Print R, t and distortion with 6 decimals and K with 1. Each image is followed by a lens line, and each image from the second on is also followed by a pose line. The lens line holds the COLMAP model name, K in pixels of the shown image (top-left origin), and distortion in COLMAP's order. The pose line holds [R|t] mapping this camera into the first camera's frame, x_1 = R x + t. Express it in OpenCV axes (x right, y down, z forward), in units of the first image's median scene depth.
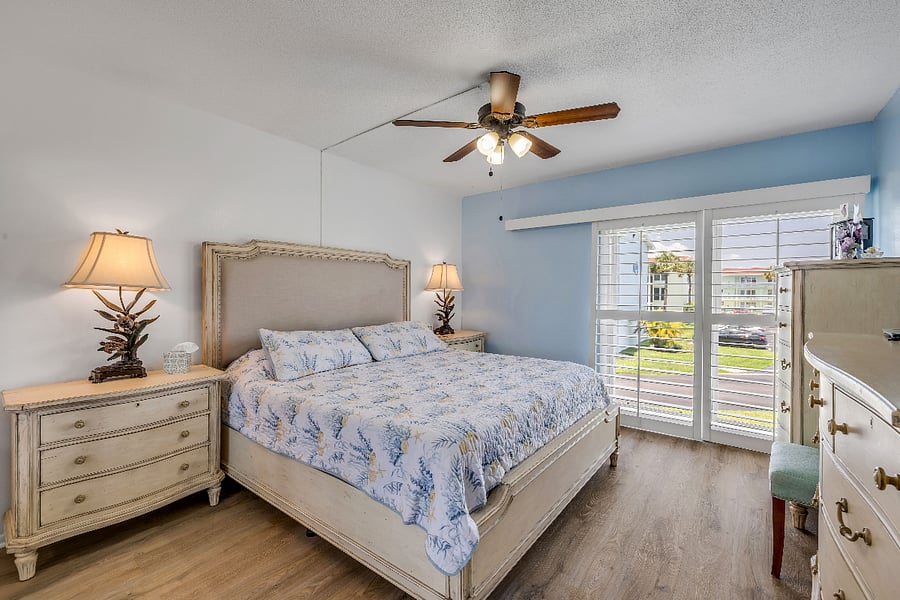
lens RADIAL K [[378.2, 0, 449.7], [0, 378.2, 289.4], [0, 0, 1]] dist [-0.000611, 0.000046]
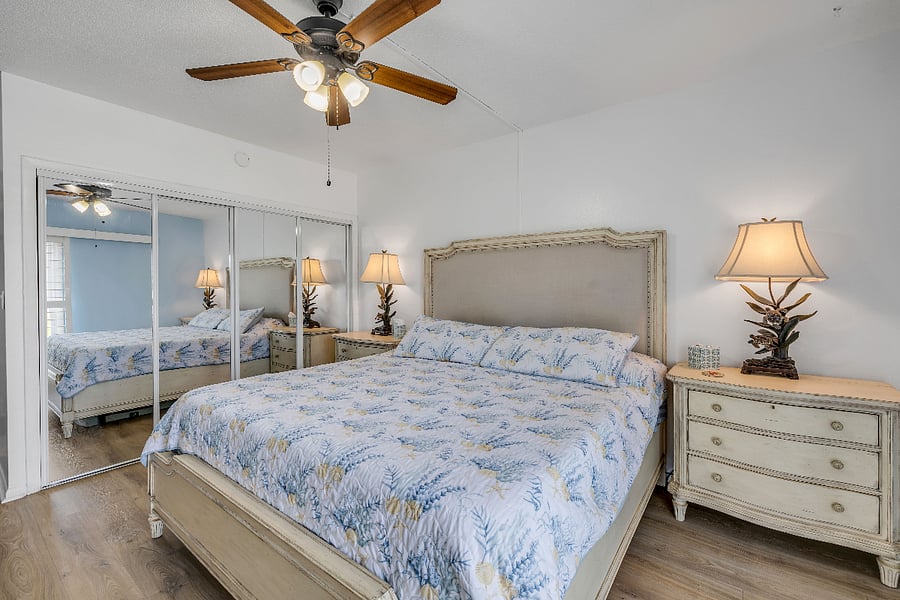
lens RADIAL K [[417.9, 0, 447.3], [0, 417.9, 290.3], [0, 0, 1]] dist [0.001701, 0.000322]
pose [[0.021269, 0.007154, -0.999748, 0.152850], [0.016908, 0.999829, 0.007514, 0.002132], [0.999631, -0.017064, 0.021144, 0.182787]]
